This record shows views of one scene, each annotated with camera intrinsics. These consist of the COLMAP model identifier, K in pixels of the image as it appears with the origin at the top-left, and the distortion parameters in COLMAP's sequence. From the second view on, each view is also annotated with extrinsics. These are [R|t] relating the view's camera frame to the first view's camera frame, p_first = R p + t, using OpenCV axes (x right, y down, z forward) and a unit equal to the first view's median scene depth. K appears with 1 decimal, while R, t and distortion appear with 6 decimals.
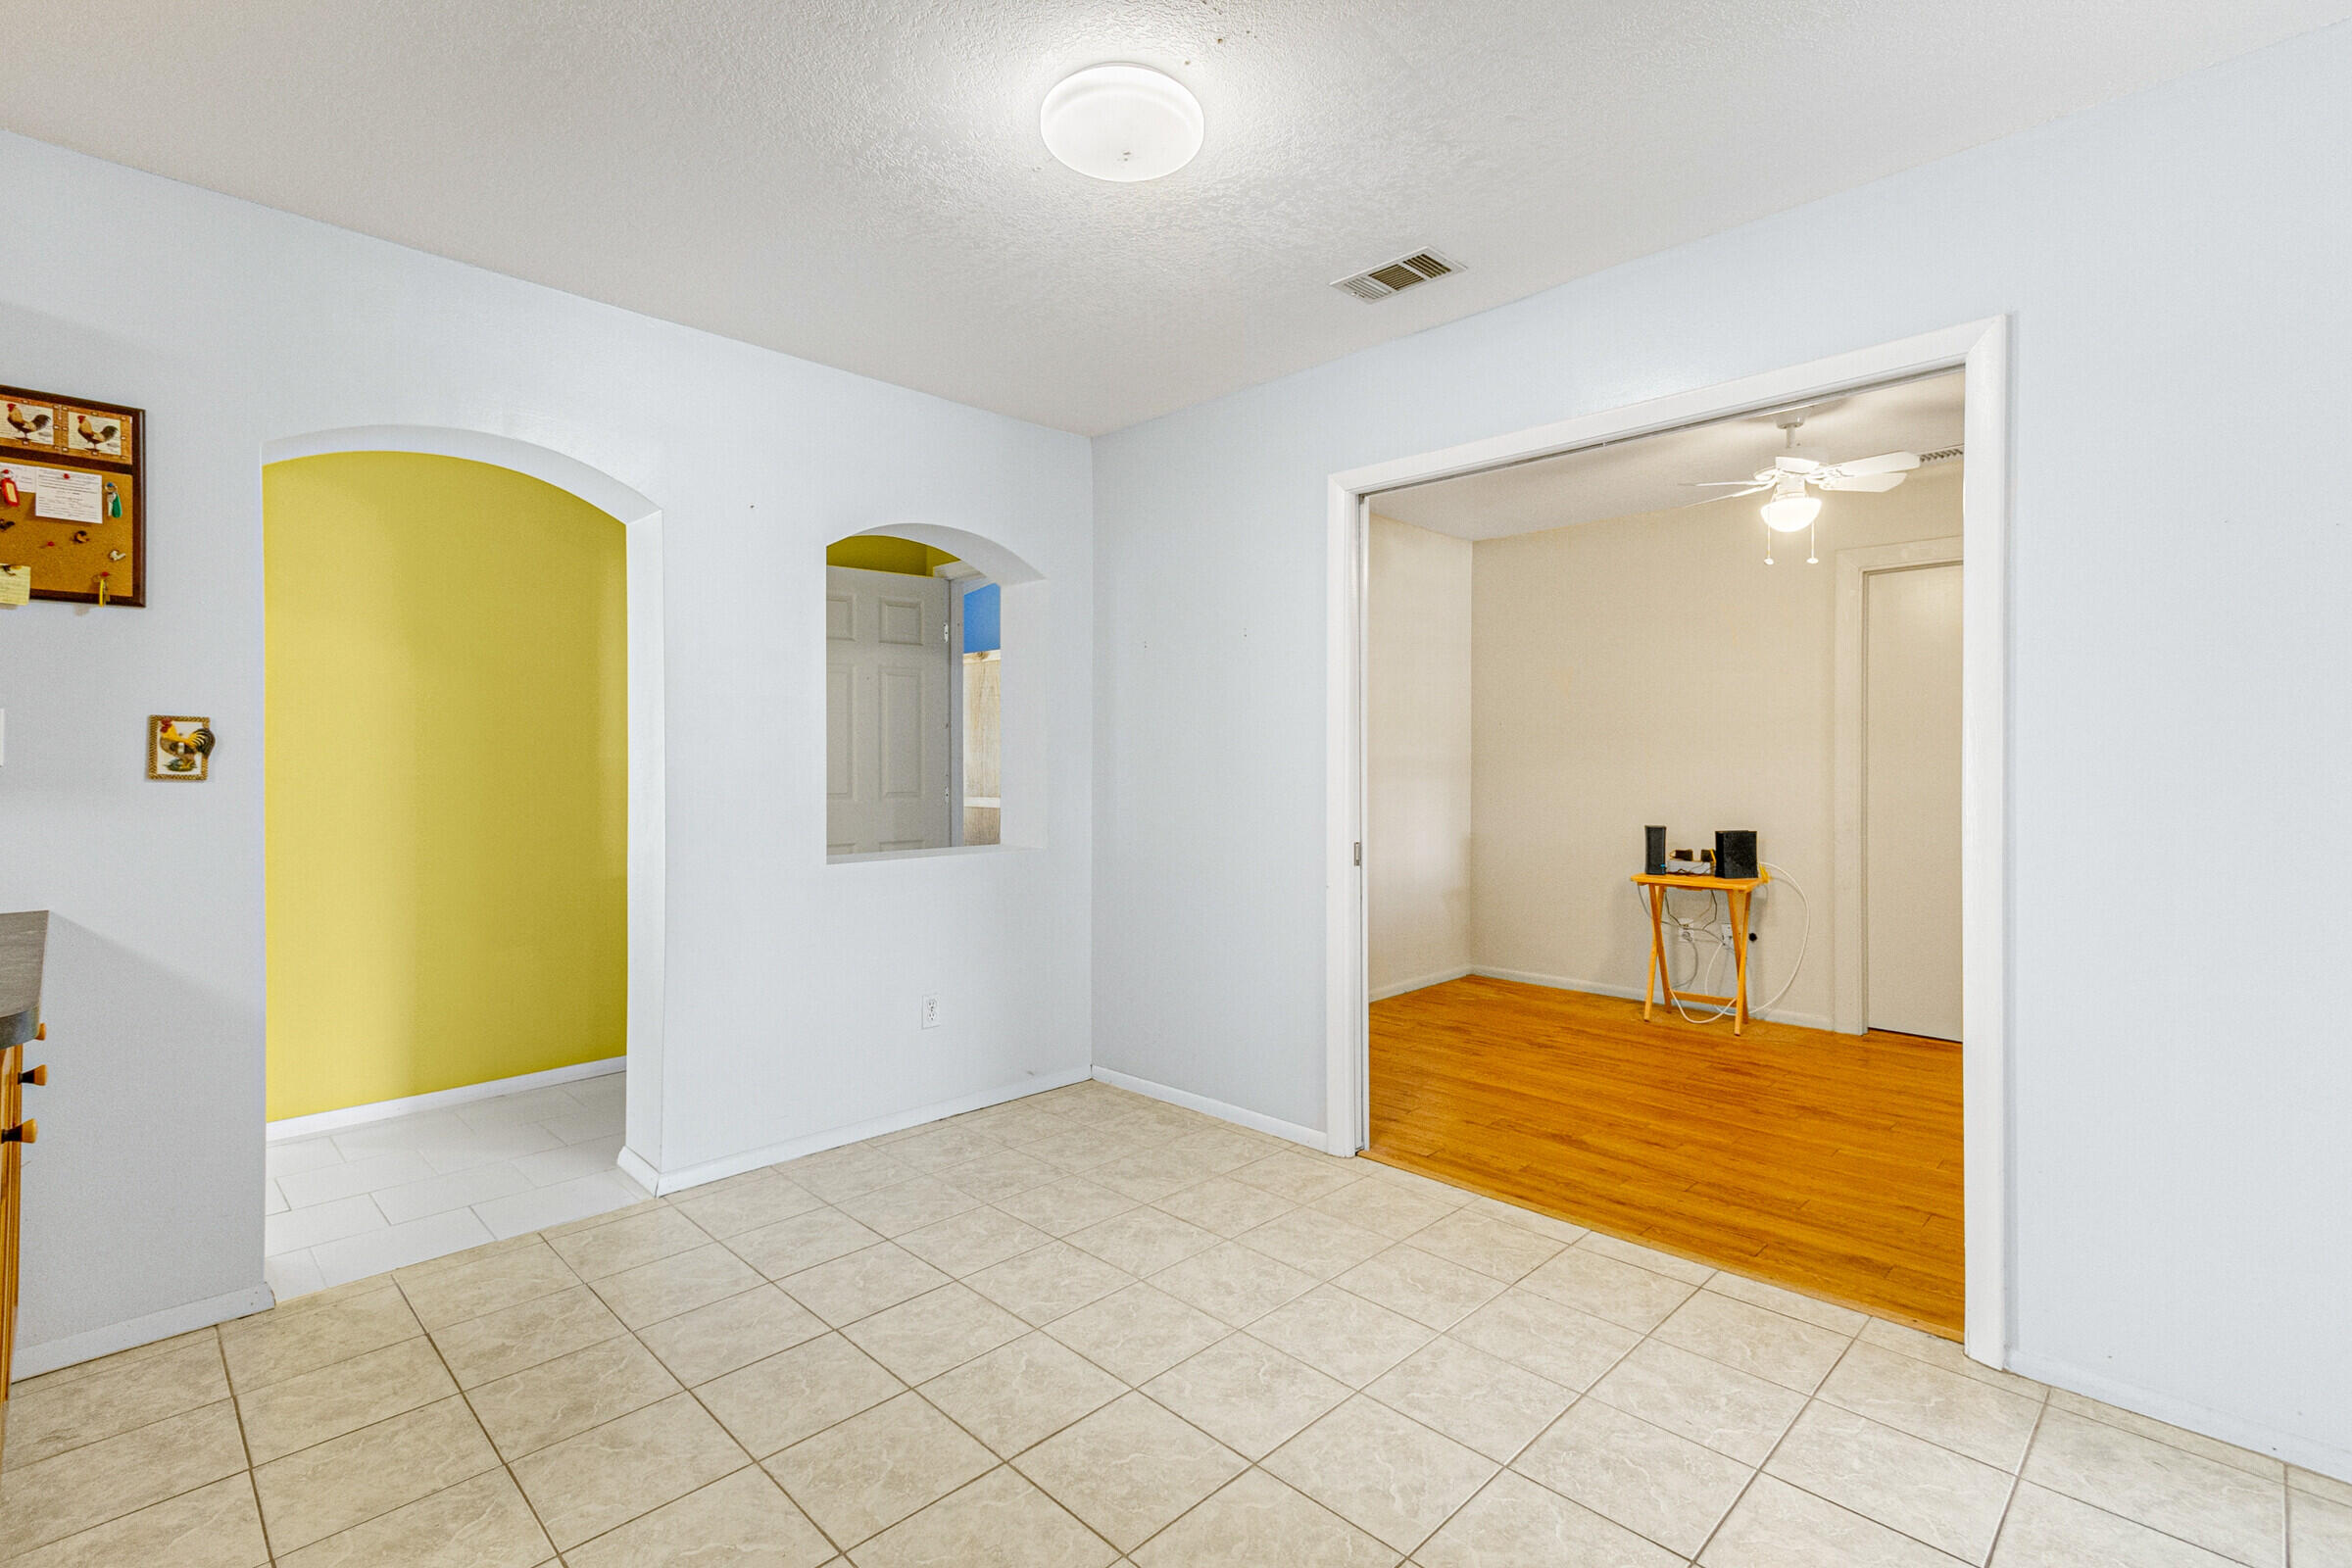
lens RADIAL K [[1073.8, 0, 1167.2], [0, 1073.8, 763.3], [0, 0, 1]] dist [0.021015, 0.000171]
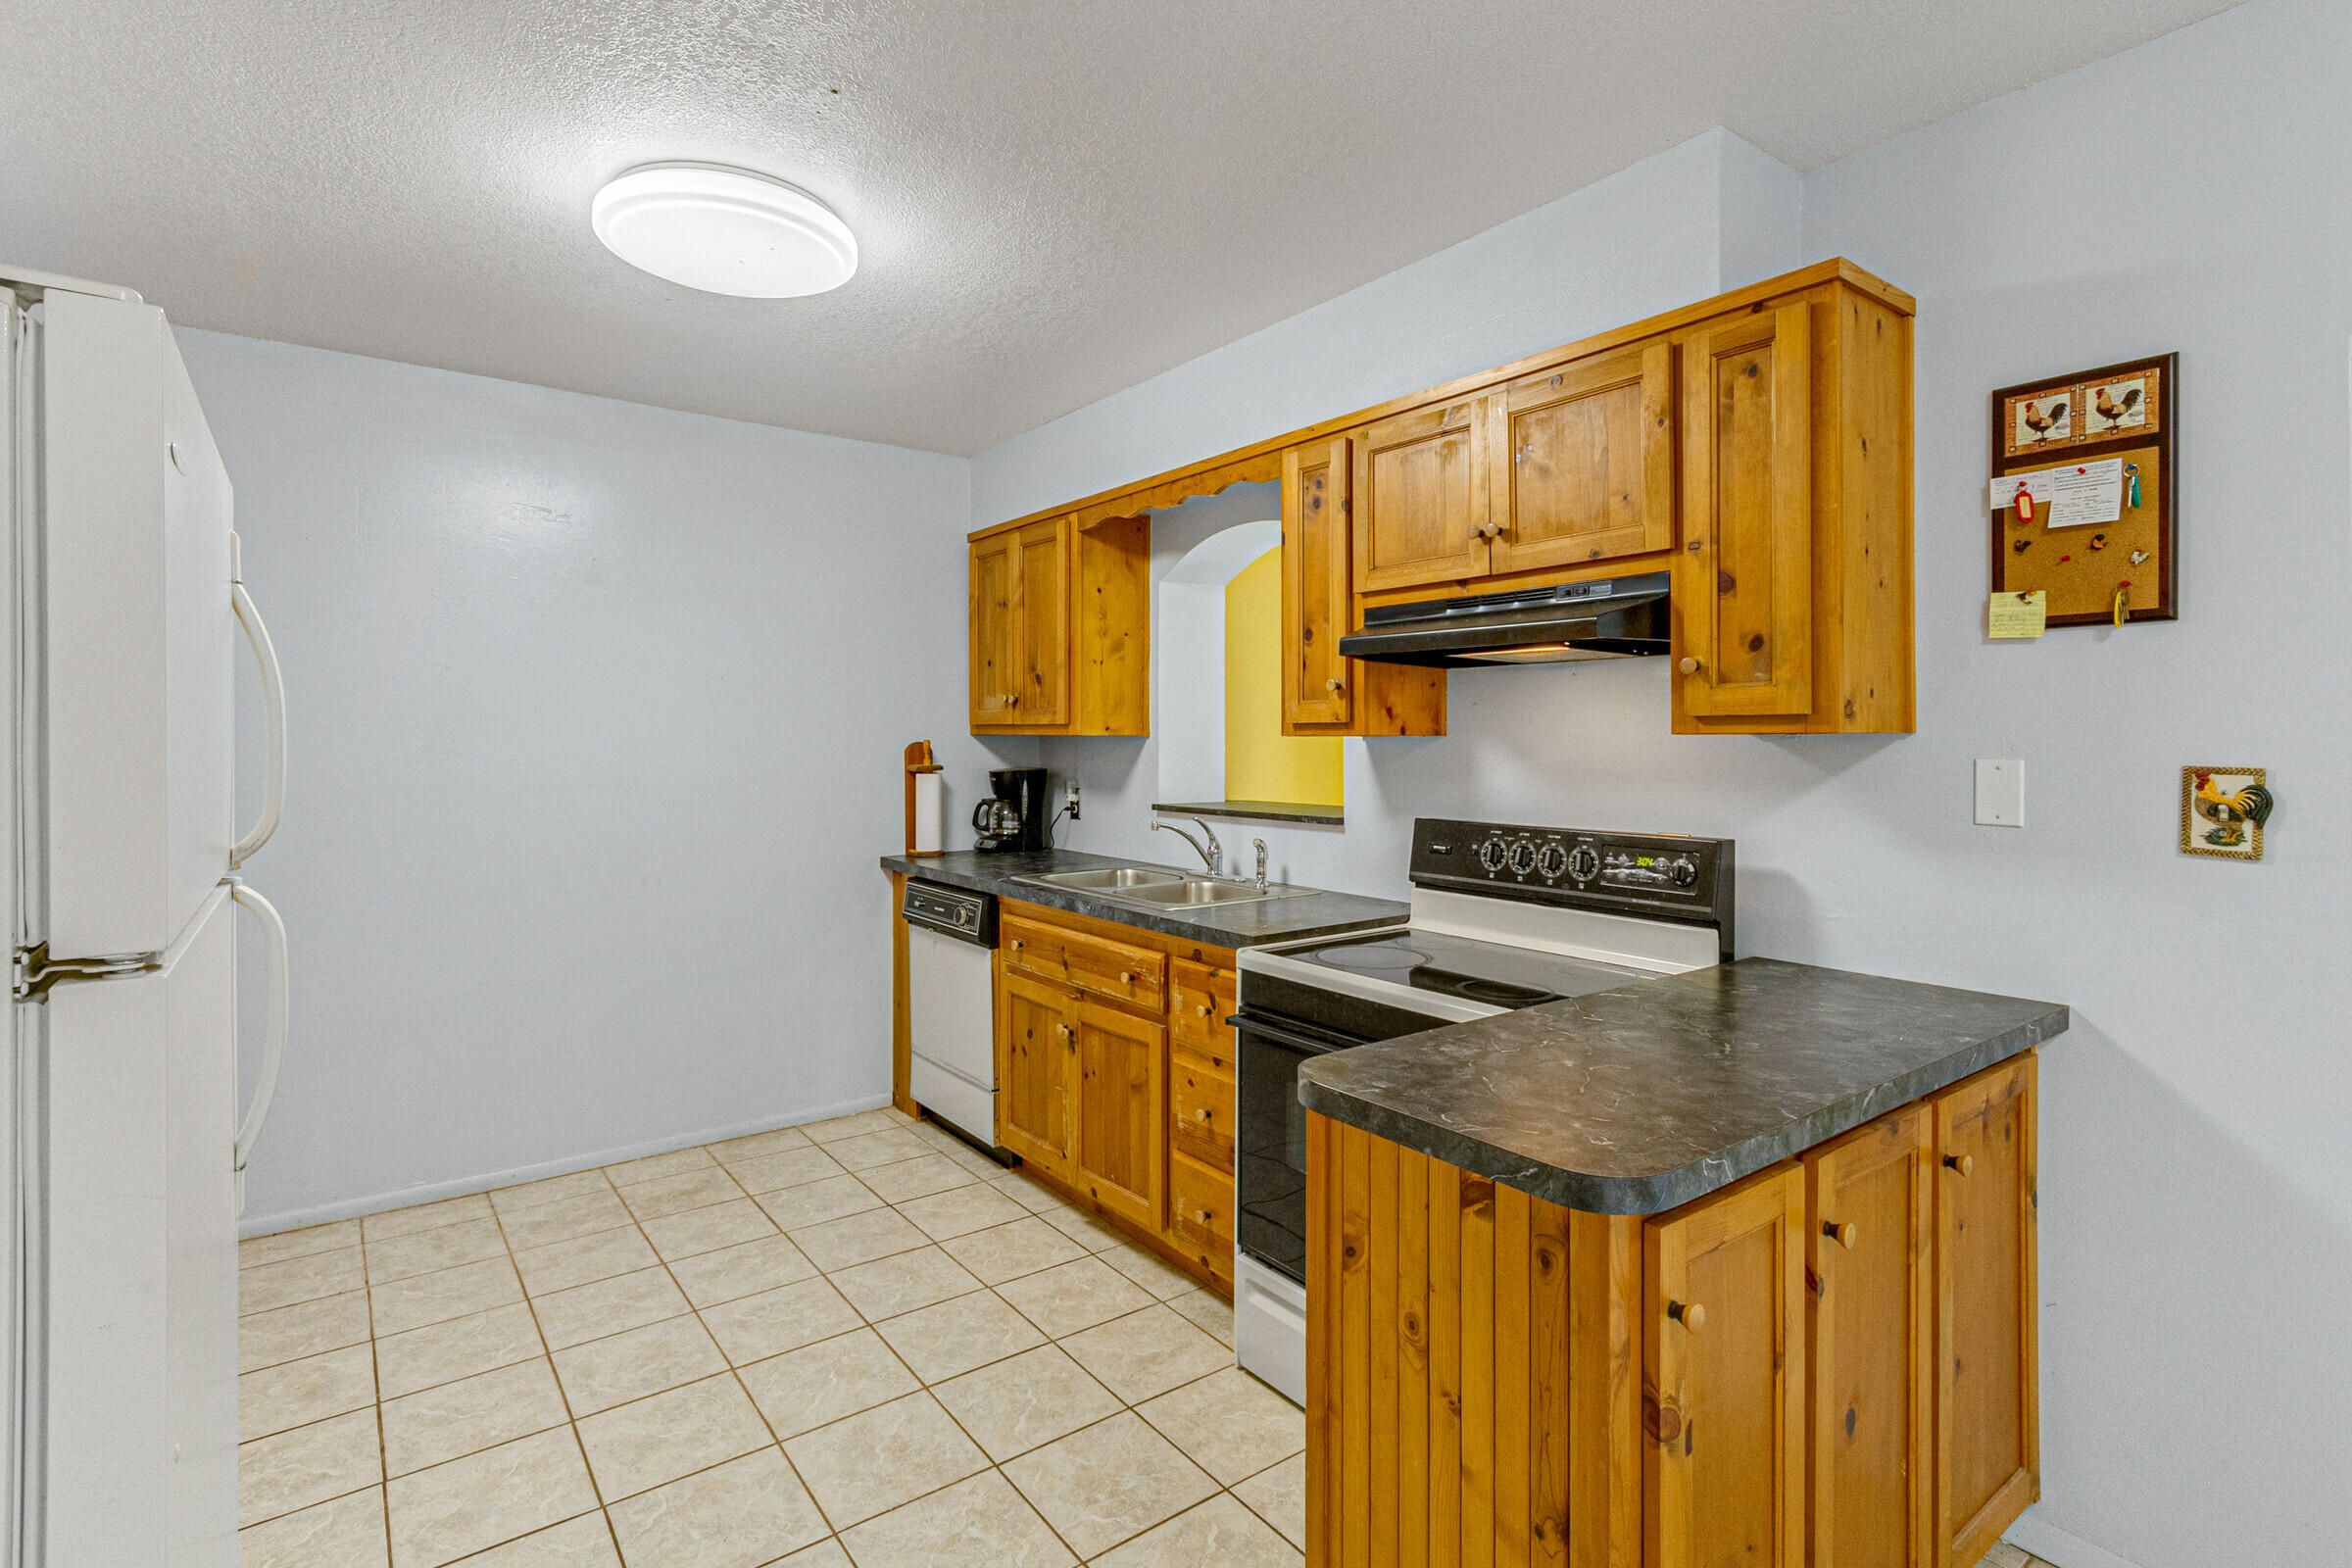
lens RADIAL K [[1137.4, 0, 1154.6], [0, 1137.4, 734.9], [0, 0, 1]] dist [0.010538, 0.000250]
pose [[-0.154246, -0.002650, -0.988029, -0.041377], [0.001241, 0.999995, -0.002876, -0.040326], [0.988032, -0.001670, -0.154242, 0.278022]]
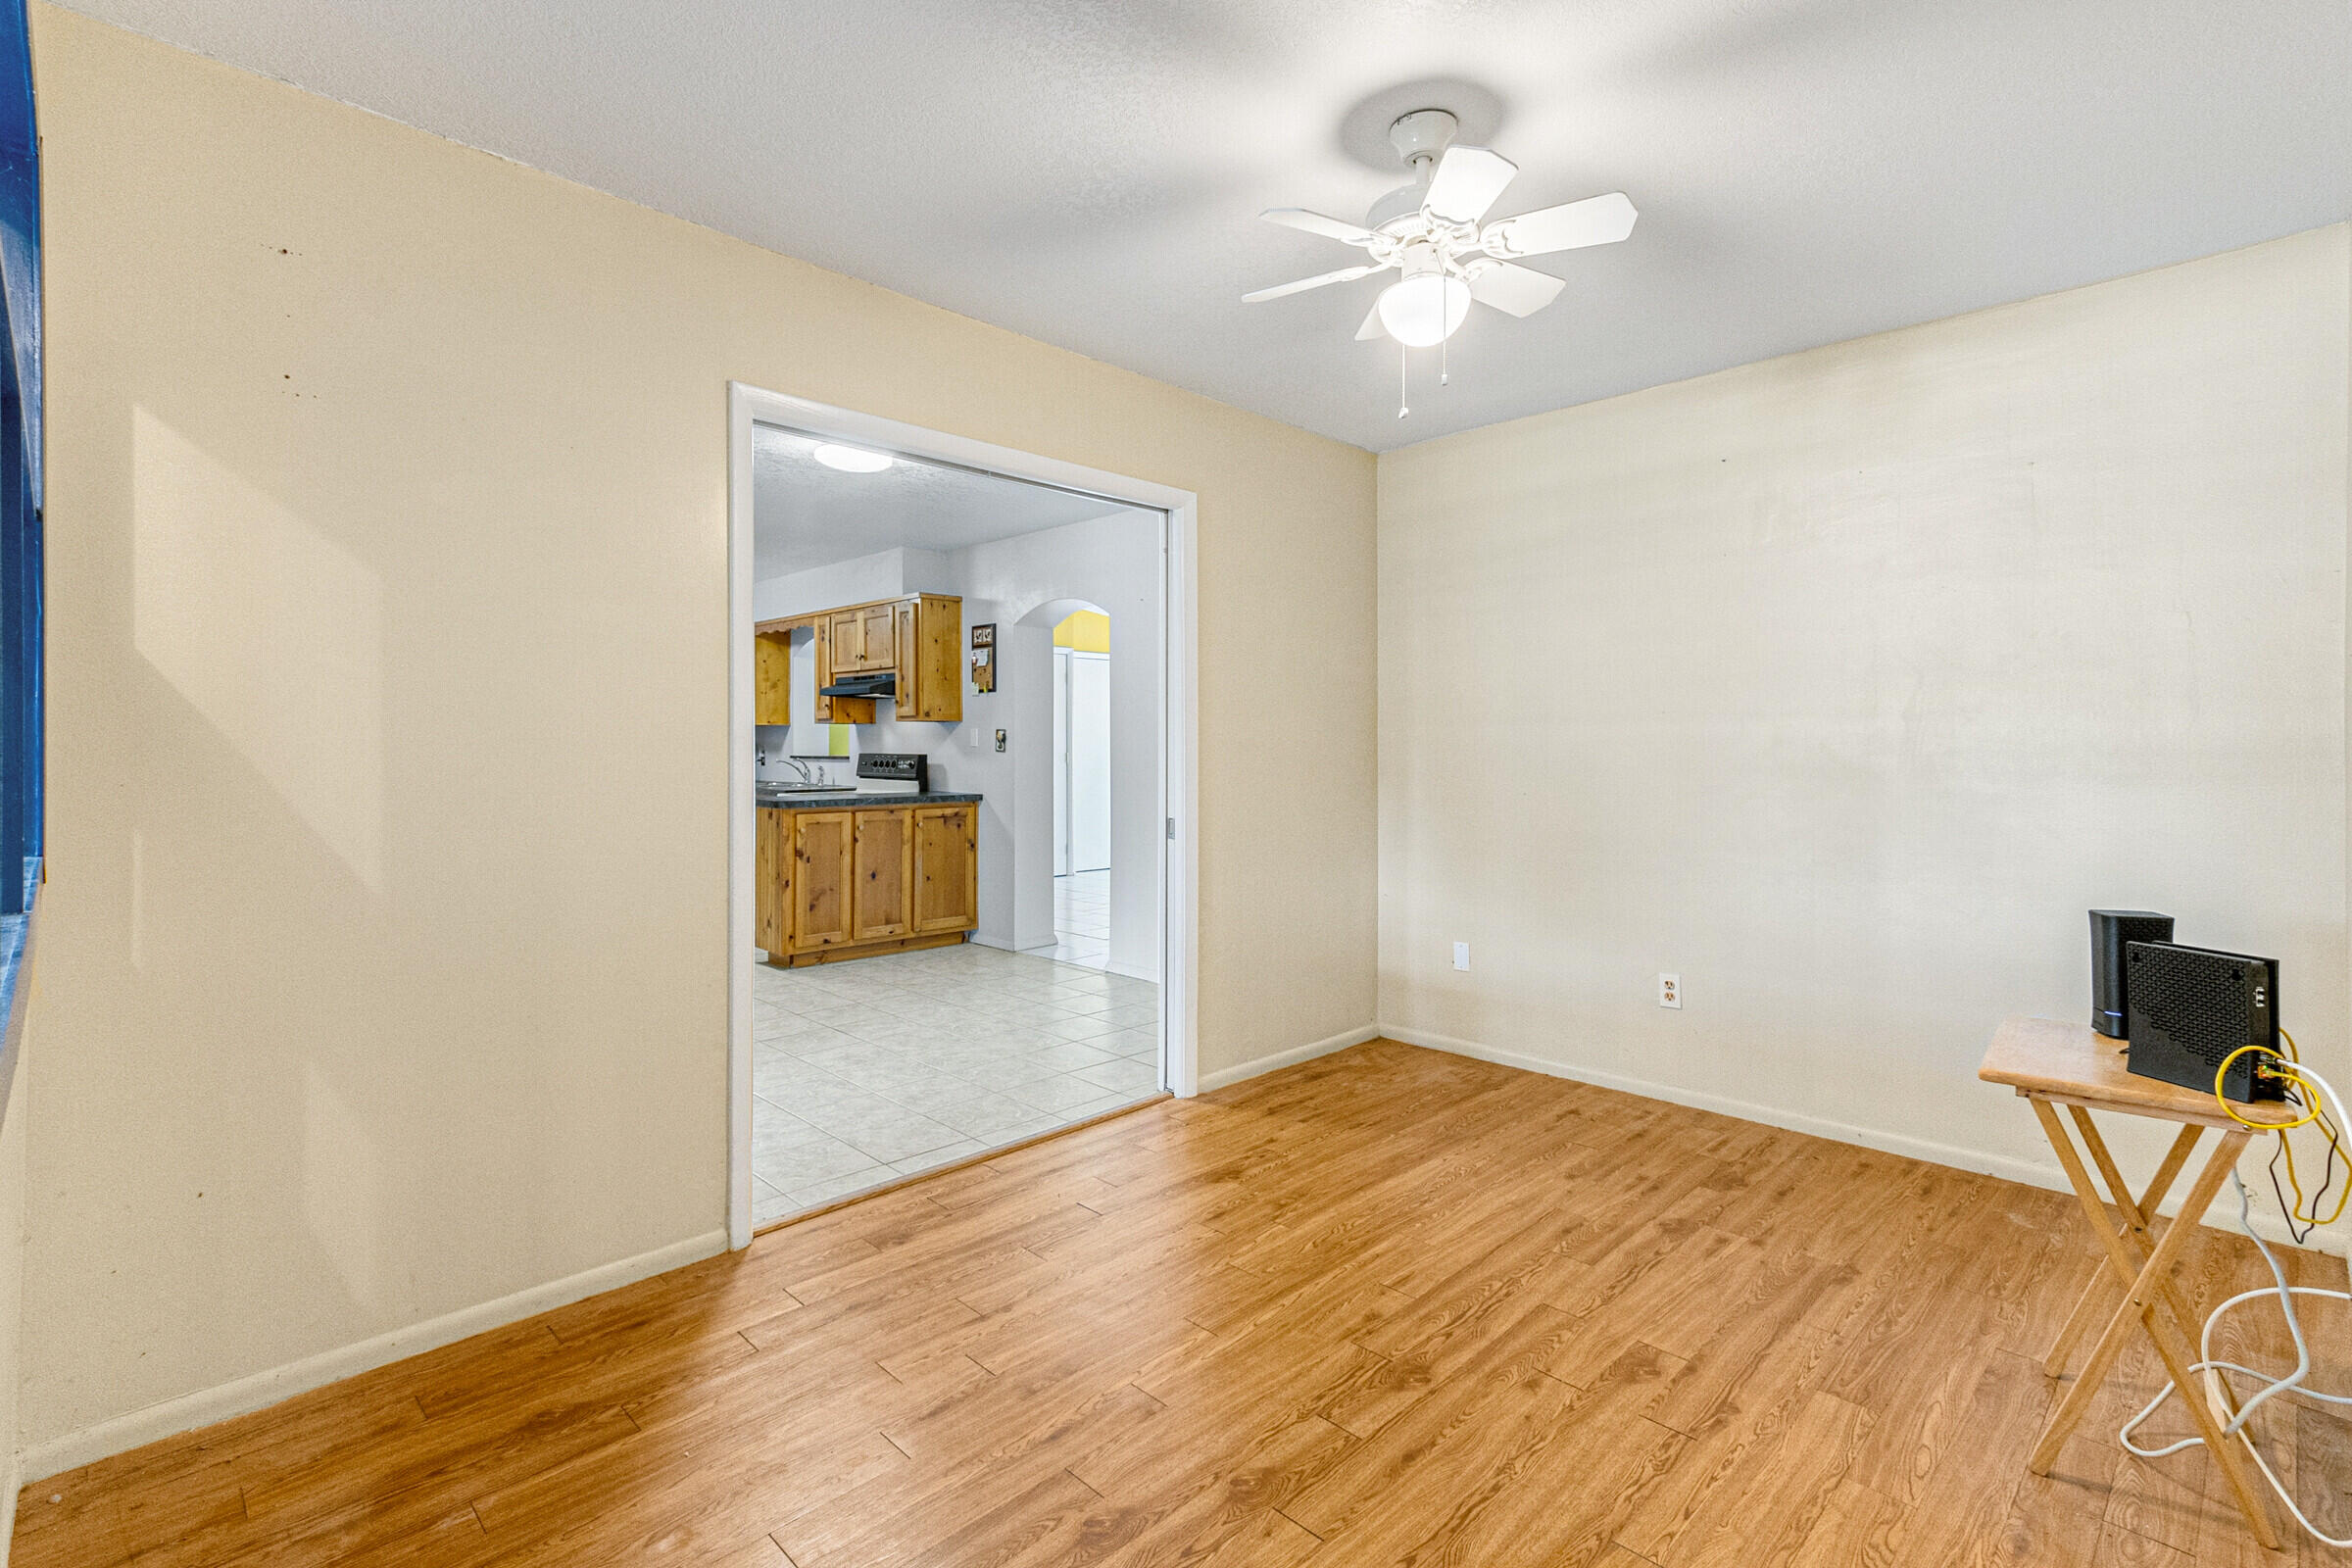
lens RADIAL K [[1108.1, 0, 1156.8], [0, 1108.1, 732.8], [0, 0, 1]] dist [0.031852, -0.000765]
pose [[-0.020034, -0.007691, -0.999770, 1.249602], [0.002295, 0.999967, -0.007738, -0.006667], [0.999797, -0.002450, -0.020015, 0.938066]]
